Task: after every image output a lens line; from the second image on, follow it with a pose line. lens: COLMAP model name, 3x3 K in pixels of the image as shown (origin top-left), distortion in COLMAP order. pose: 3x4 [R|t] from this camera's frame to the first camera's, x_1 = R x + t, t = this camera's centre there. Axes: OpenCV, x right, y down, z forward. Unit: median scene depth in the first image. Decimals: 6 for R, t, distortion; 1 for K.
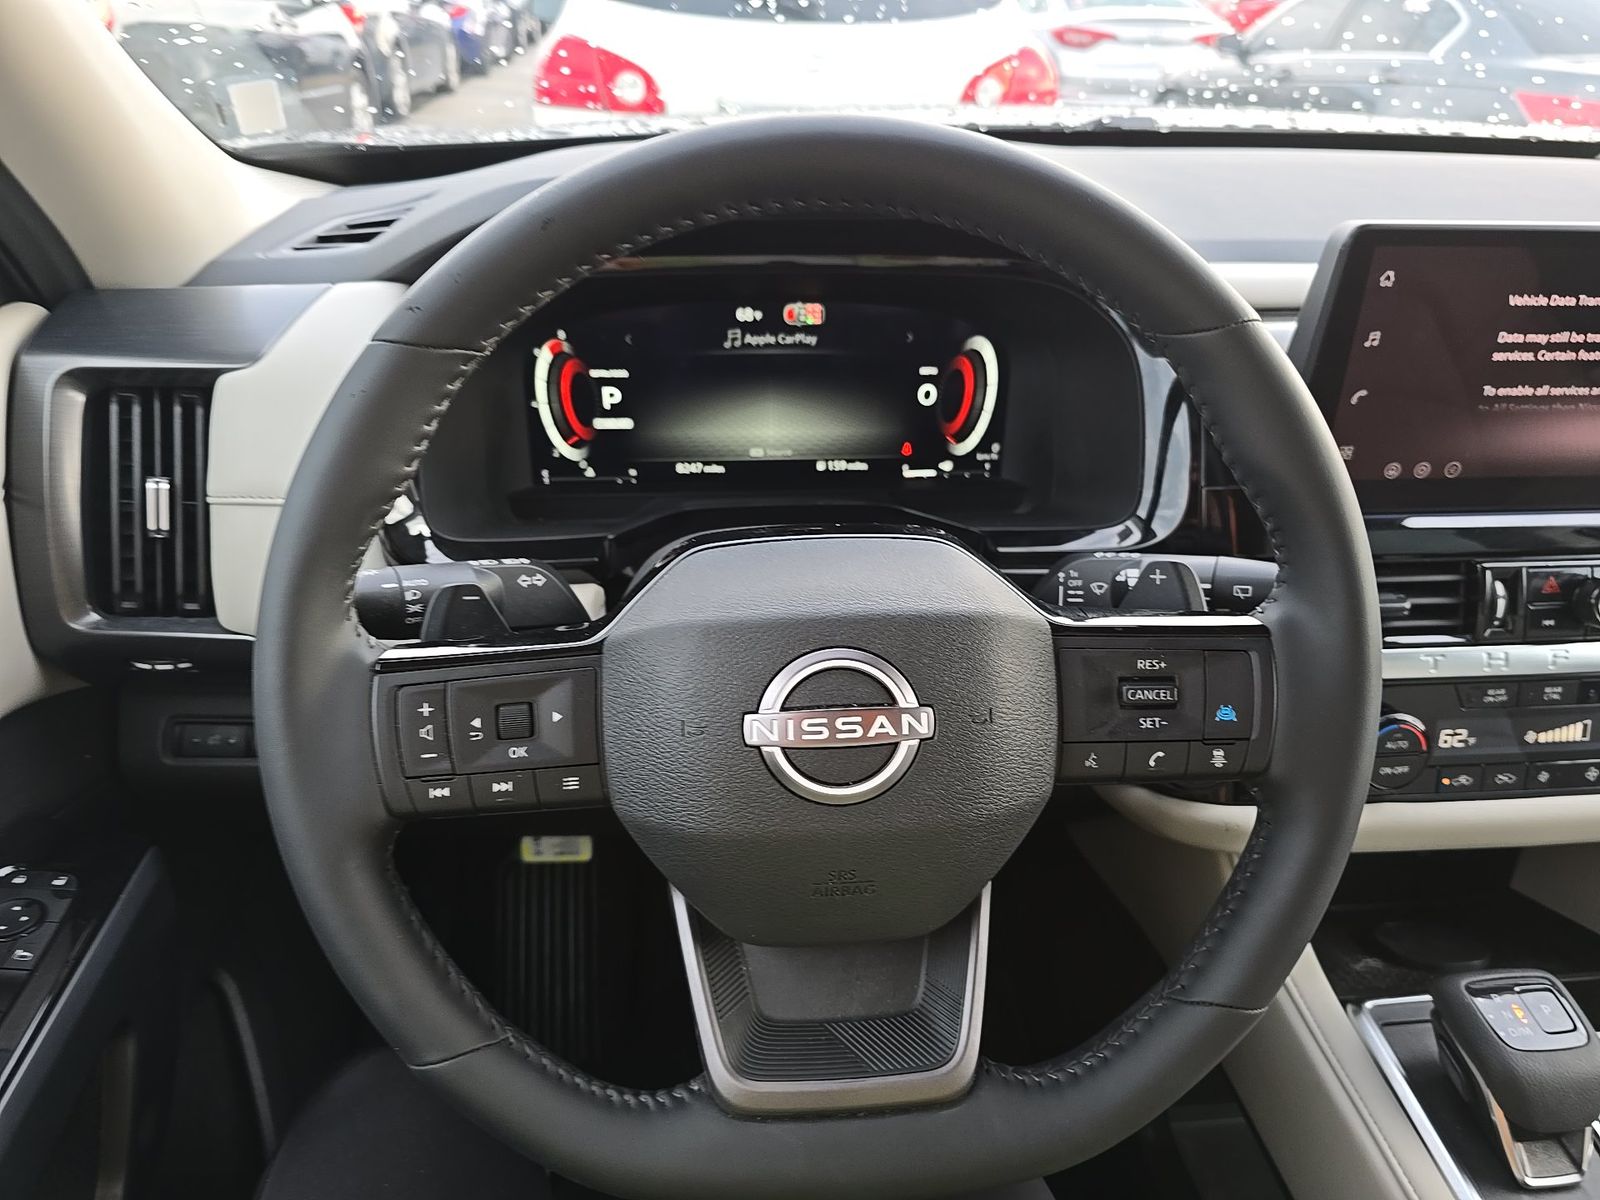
lens RADIAL K [[1098.8, 0, 800.0], [0, 1098.8, 600.0], [0, 0, 1]] dist [0.001135, -0.001656]
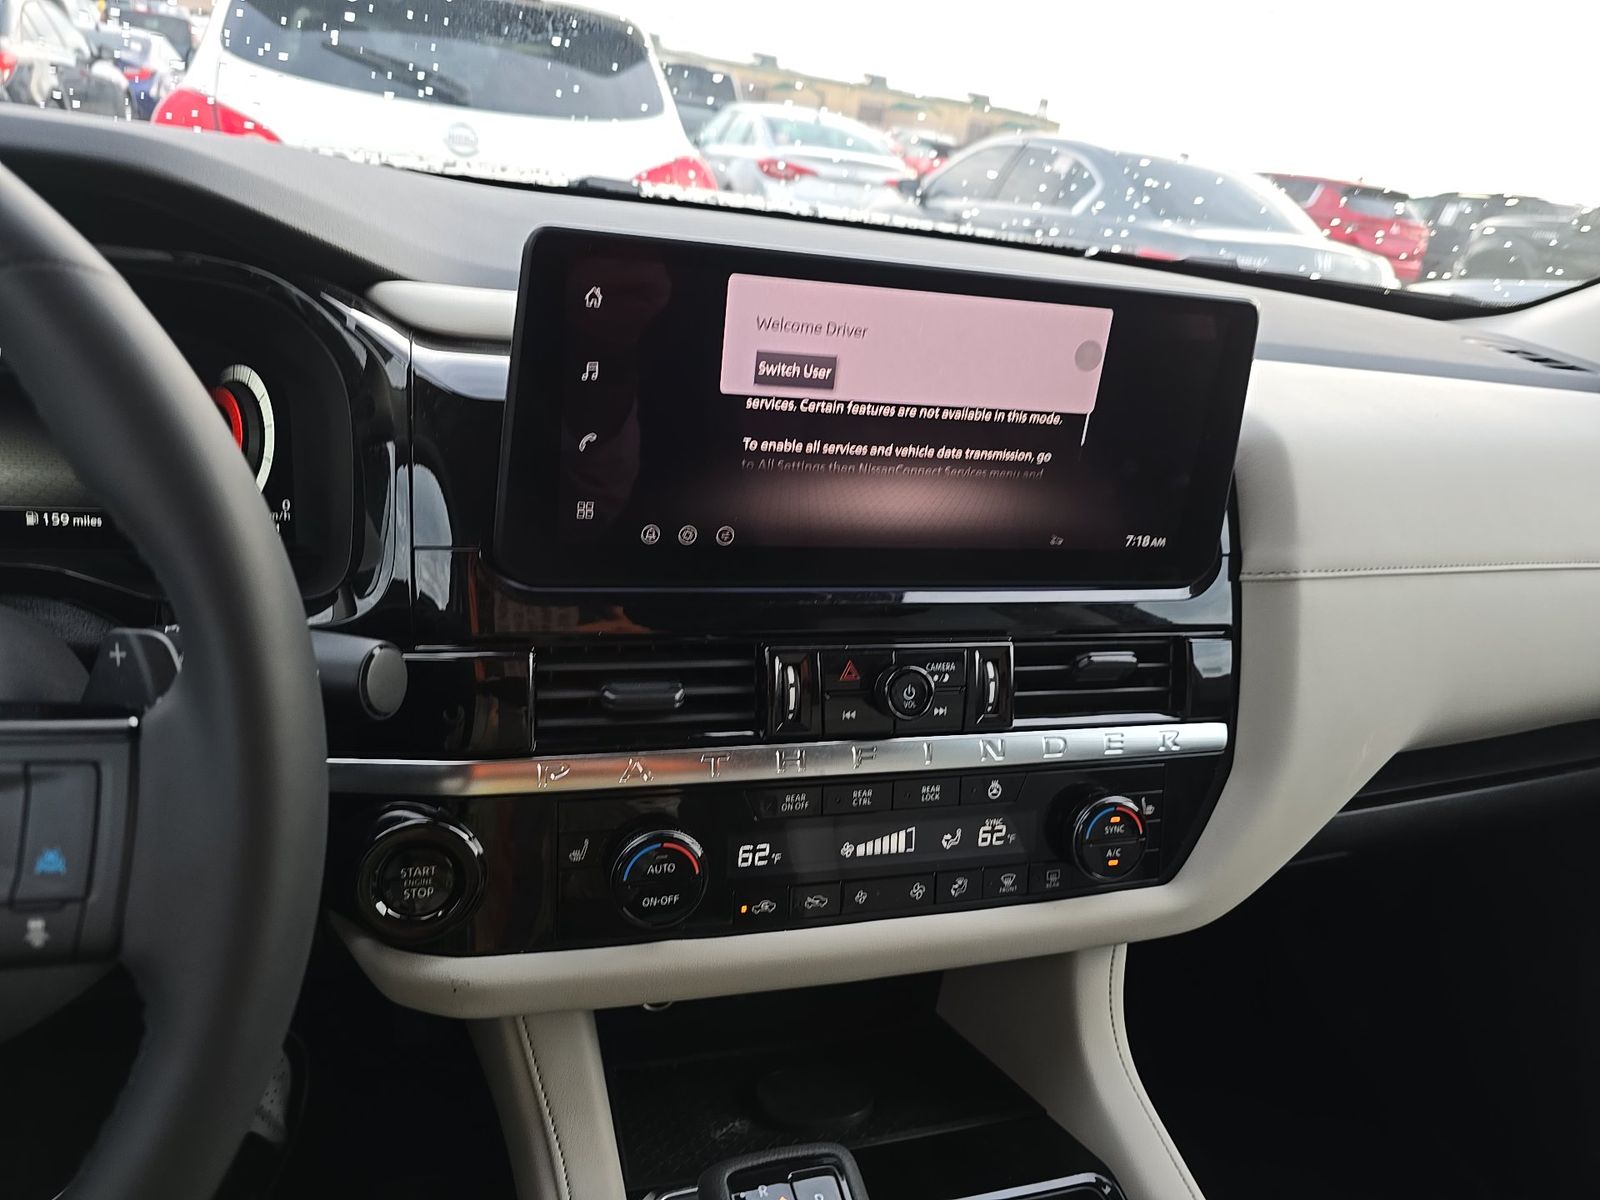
lens RADIAL K [[1067.6, 0, 808.8], [0, 1067.6, 597.9], [0, 0, 1]] dist [0.061573, -0.067967]
pose [[0.974168, 0.016705, 0.225206, 0.394646], [0.004852, 0.995482, -0.094829, 0.006830], [-0.225772, 0.093472, 0.969685, 0.157053]]
